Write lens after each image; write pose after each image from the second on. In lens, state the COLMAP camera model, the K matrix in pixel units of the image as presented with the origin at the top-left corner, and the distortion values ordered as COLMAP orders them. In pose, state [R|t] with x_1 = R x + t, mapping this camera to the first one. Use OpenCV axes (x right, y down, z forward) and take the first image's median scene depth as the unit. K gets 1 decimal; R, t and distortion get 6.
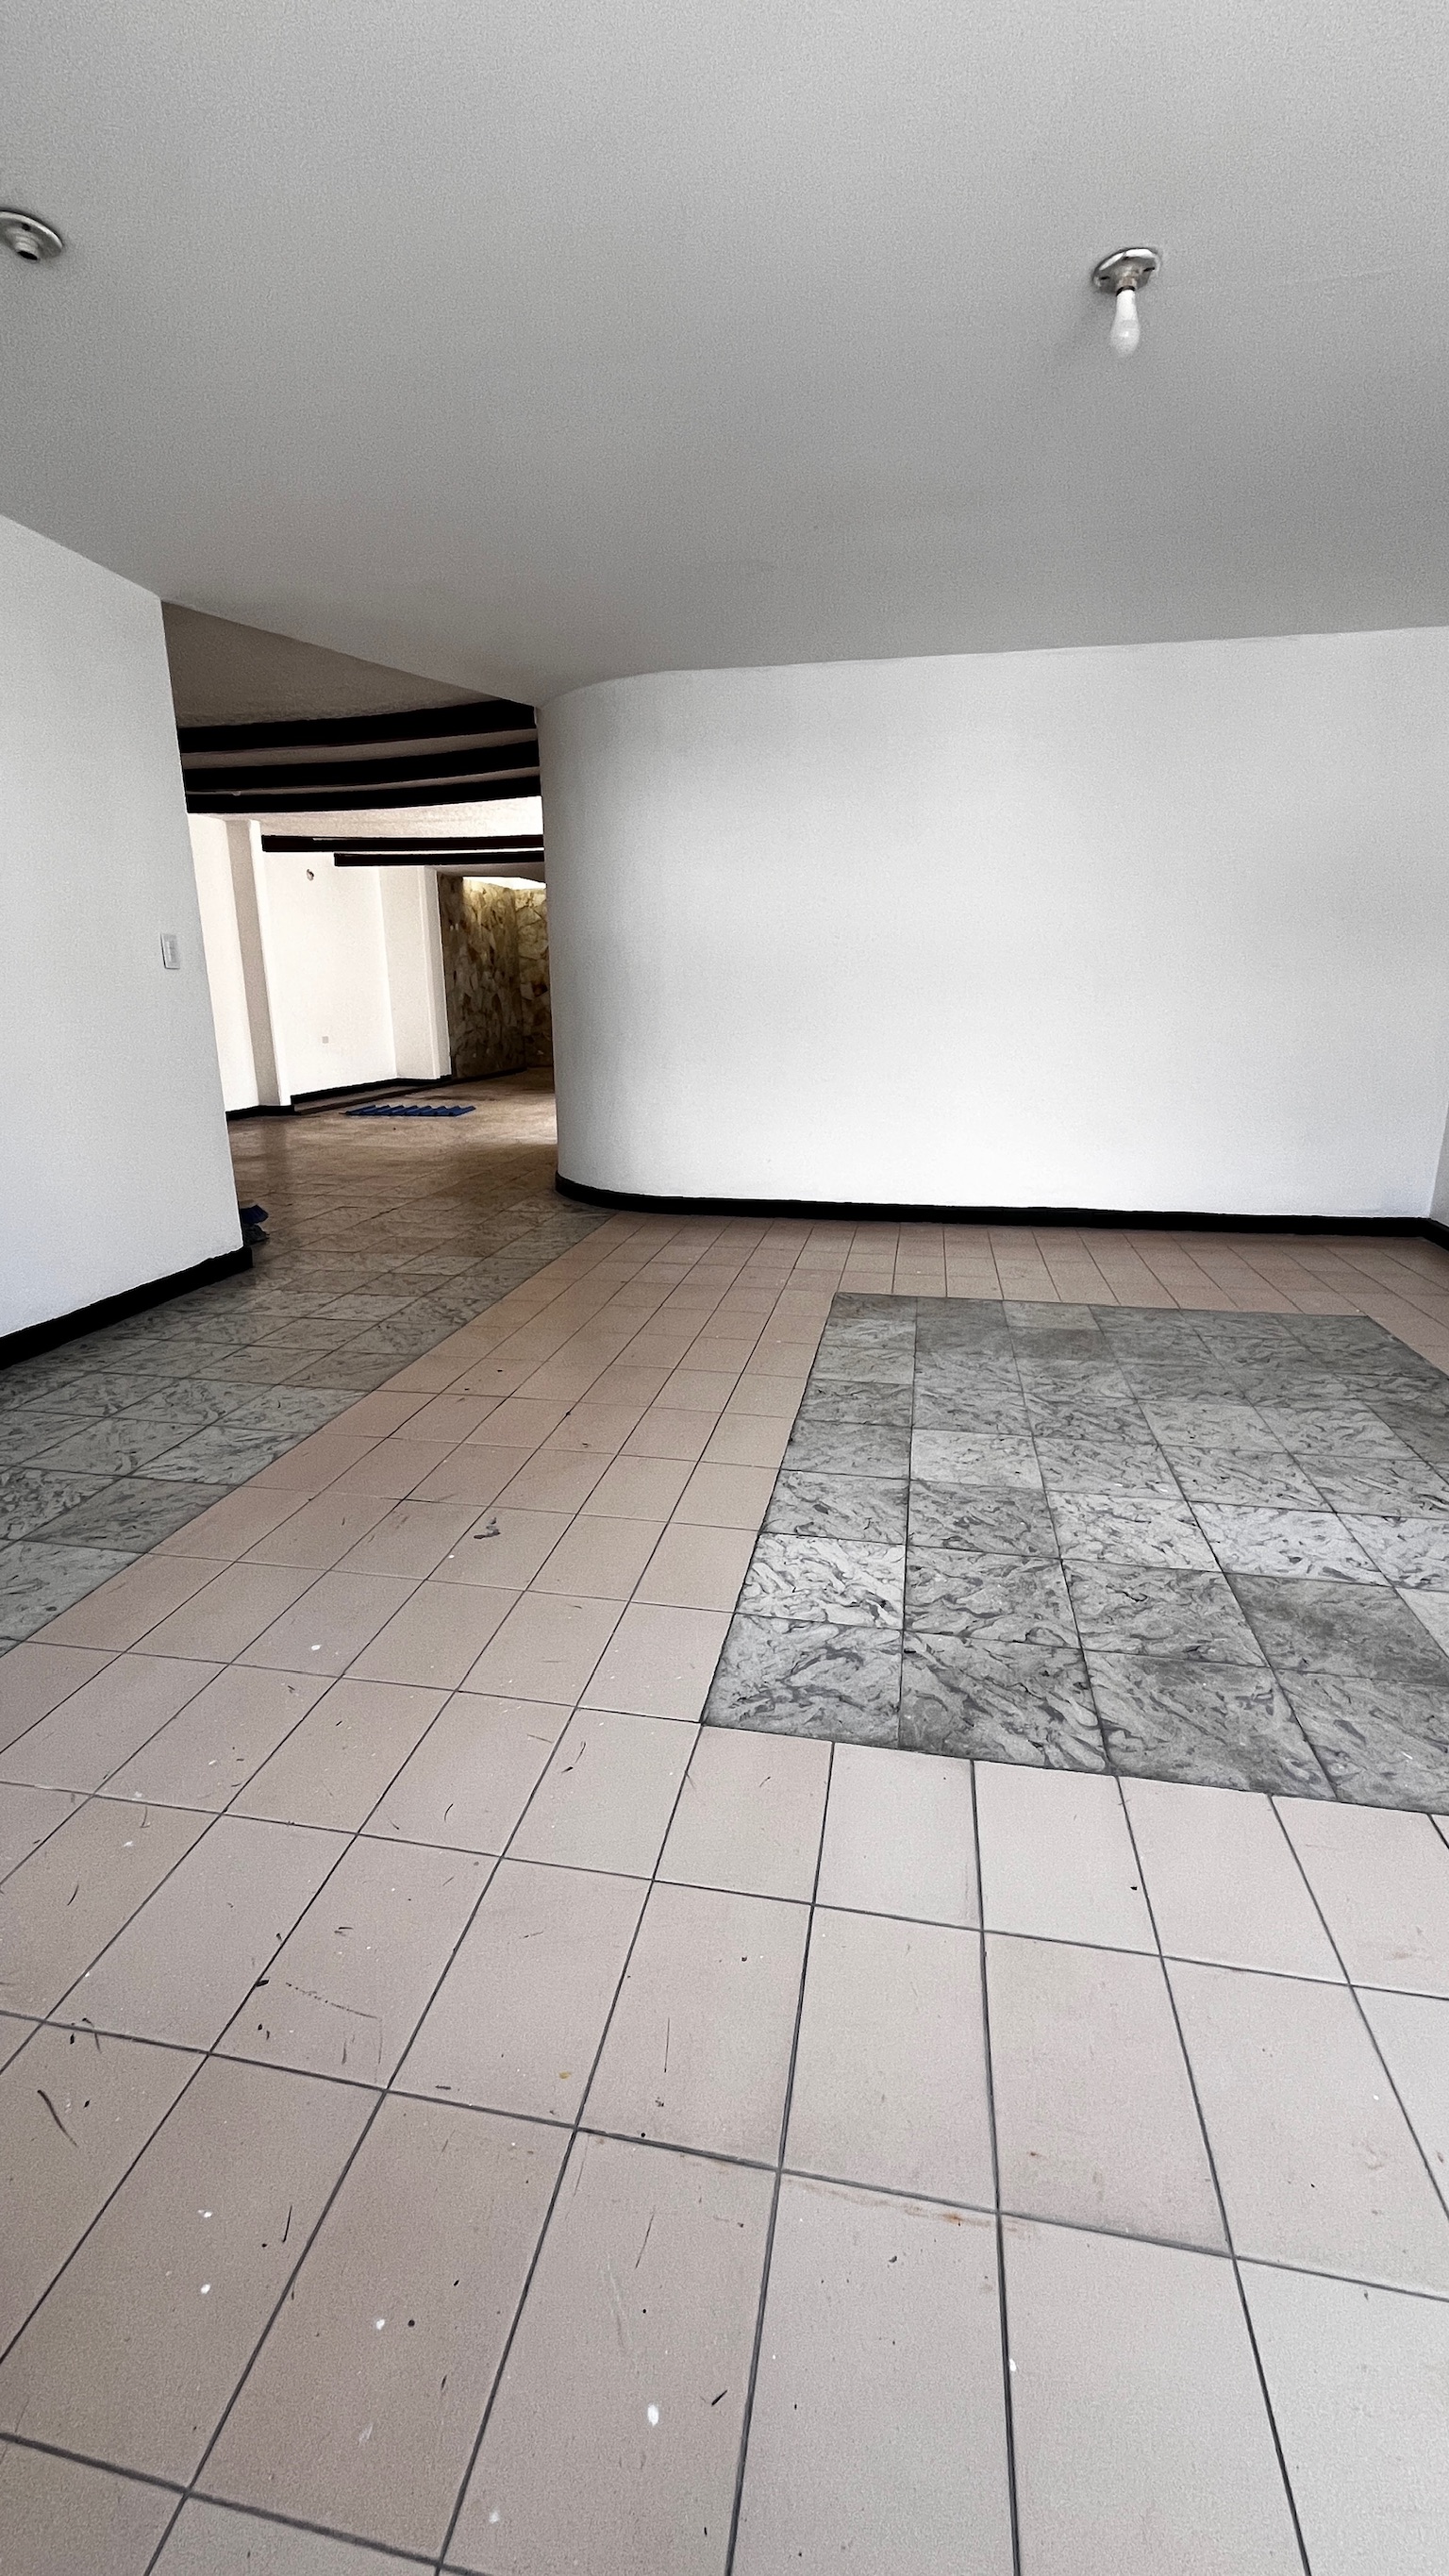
lens RADIAL K [[1045.2, 0, 730.8], [0, 1045.2, 1287.4], [0, 0, 1]] dist [0.000128, -0.000184]
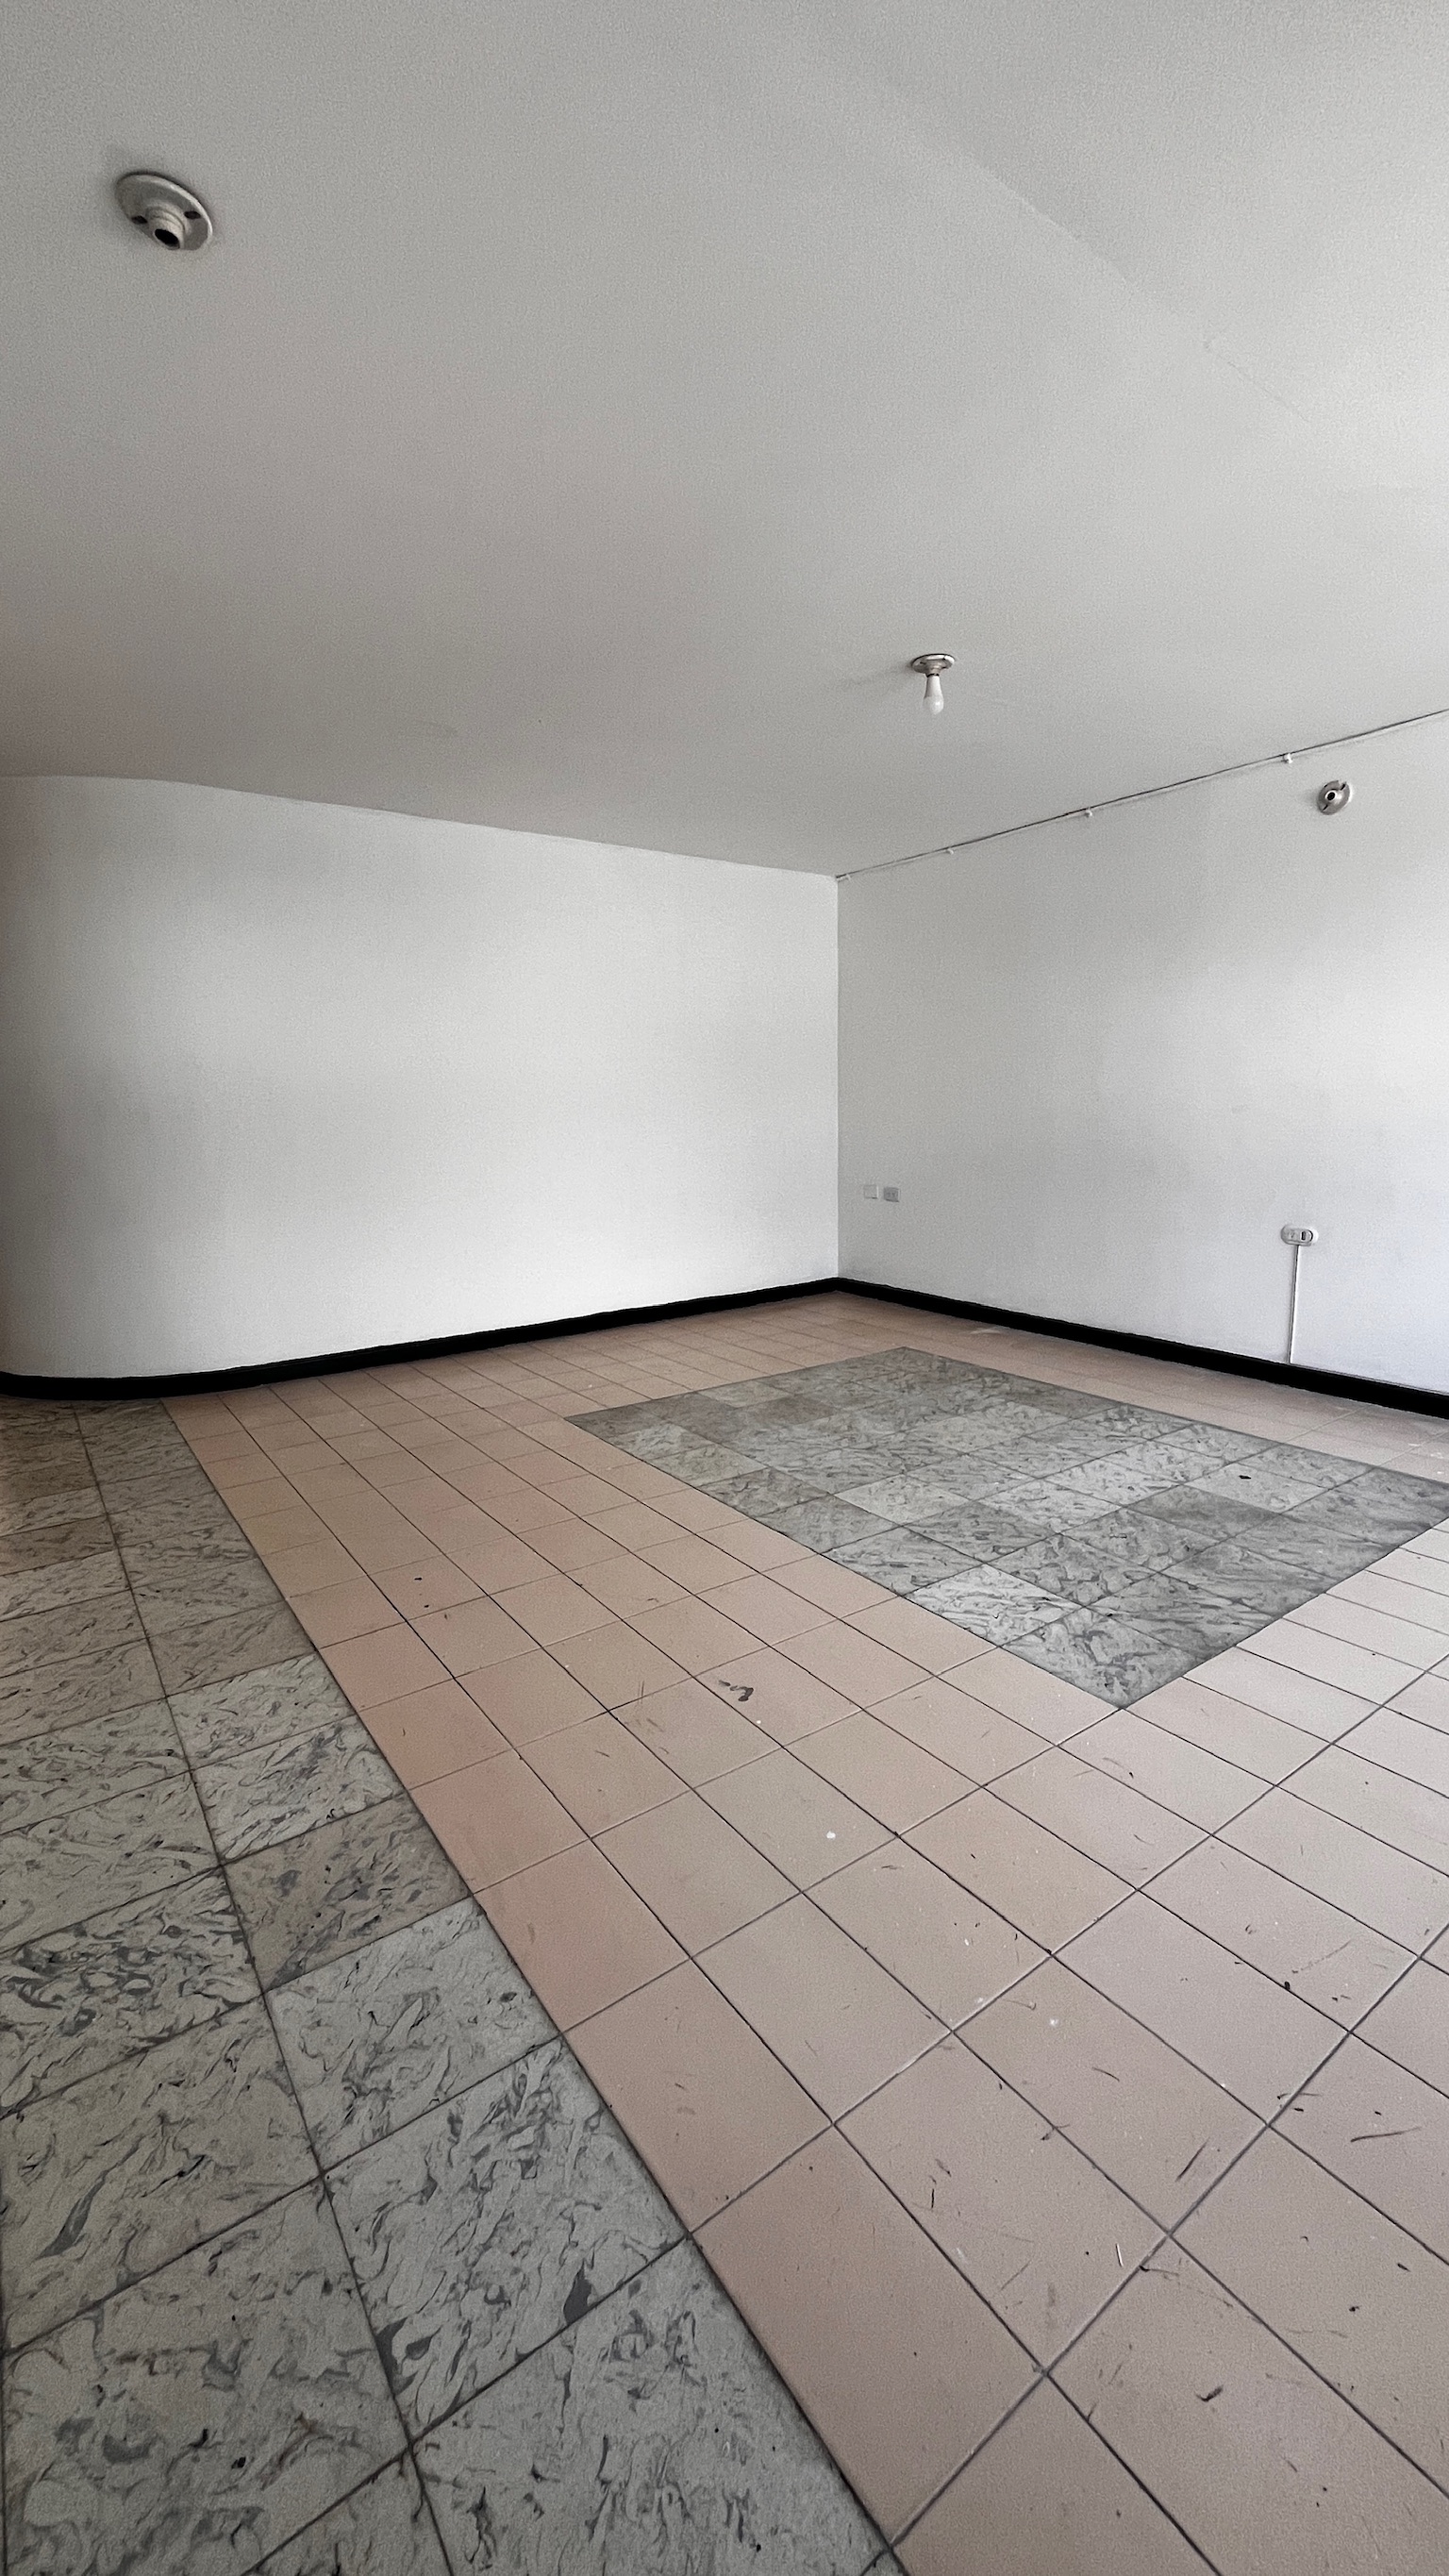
lens RADIAL K [[1045.2, 0, 740.6], [0, 1045.2, 1278.9], [0, 0, 1]] dist [0.000128, -0.000184]
pose [[0.690436, -0.128580, 0.711874, -0.722314], [0.209550, 0.977433, -0.026694, -0.095773], [-0.692377, 0.167604, 0.701800, 0.207676]]
